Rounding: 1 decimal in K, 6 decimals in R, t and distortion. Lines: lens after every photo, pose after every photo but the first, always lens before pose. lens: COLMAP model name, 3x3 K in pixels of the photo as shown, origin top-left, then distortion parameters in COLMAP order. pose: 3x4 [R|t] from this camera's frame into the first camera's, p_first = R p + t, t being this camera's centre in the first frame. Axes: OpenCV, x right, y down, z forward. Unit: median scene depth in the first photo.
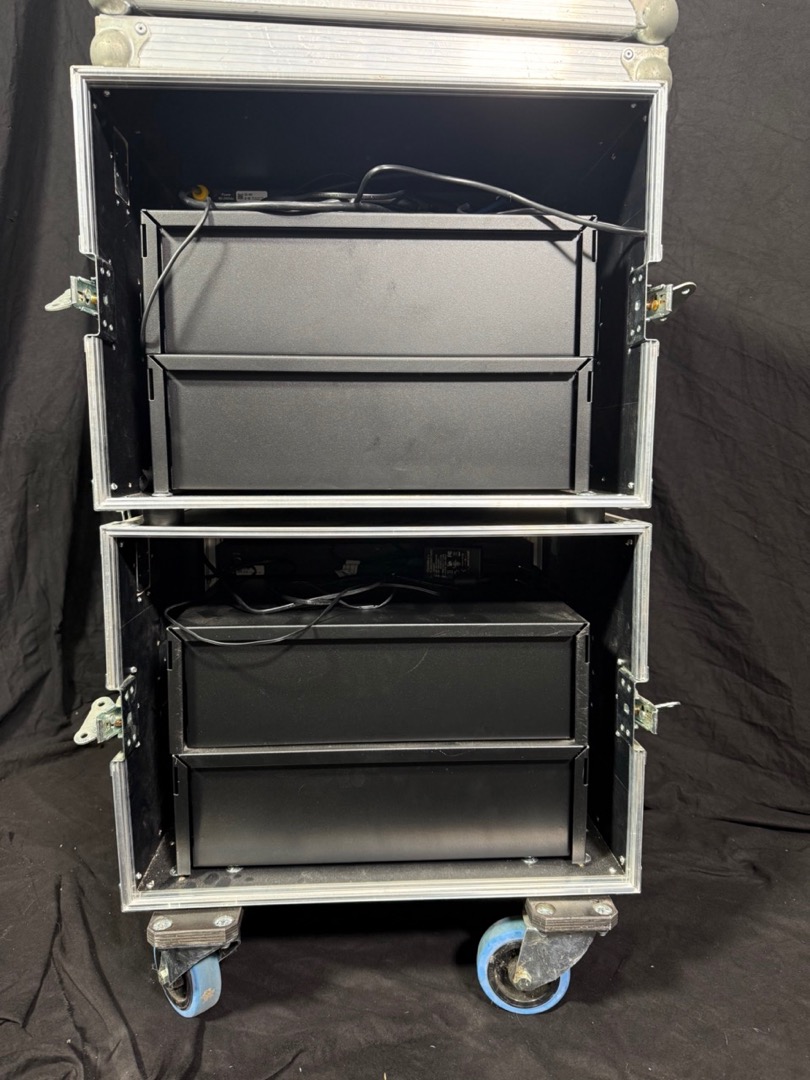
lens RADIAL K [[774.5, 0, 407.9], [0, 774.5, 538.2], [0, 0, 1]] dist [-0.000995, -0.013338]
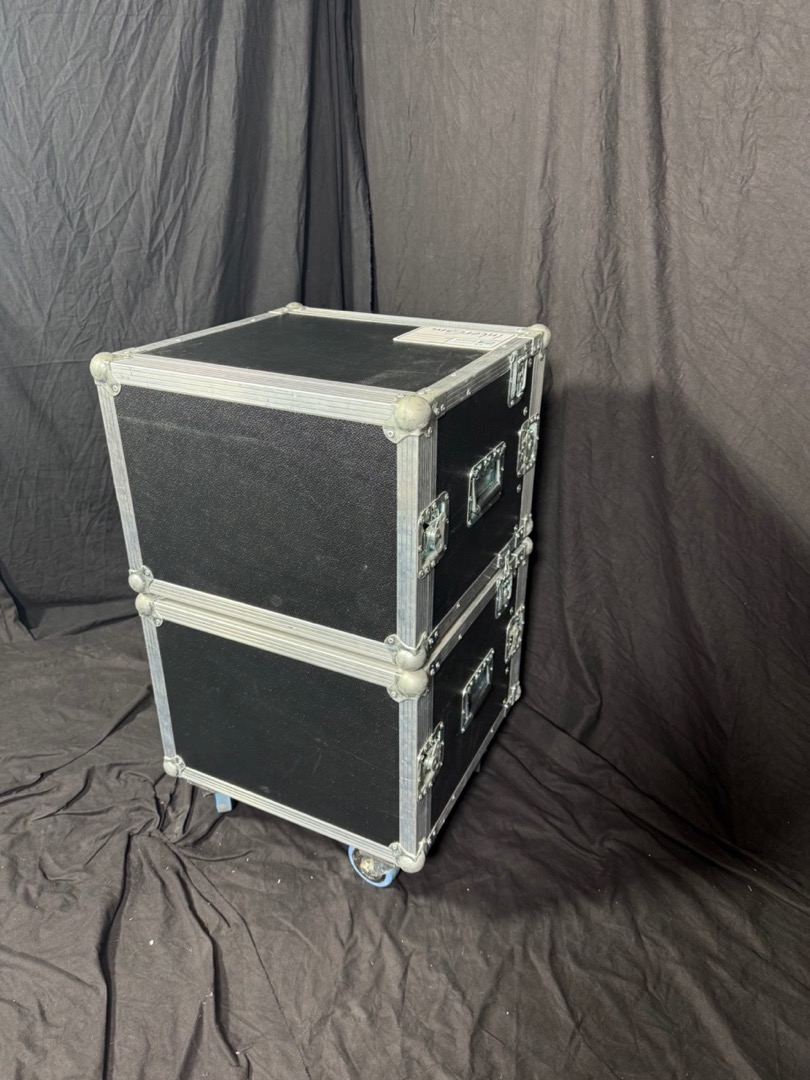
lens RADIAL K [[774.5, 0, 401.7], [0, 774.5, 550.0], [0, 0, 1]] dist [-0.000995, -0.013338]
pose [[0.864653, 0.228982, -0.447149, 0.448359], [-0.070248, 0.936446, 0.343708, -0.368457], [0.497434, -0.265776, 0.825786, -0.097913]]
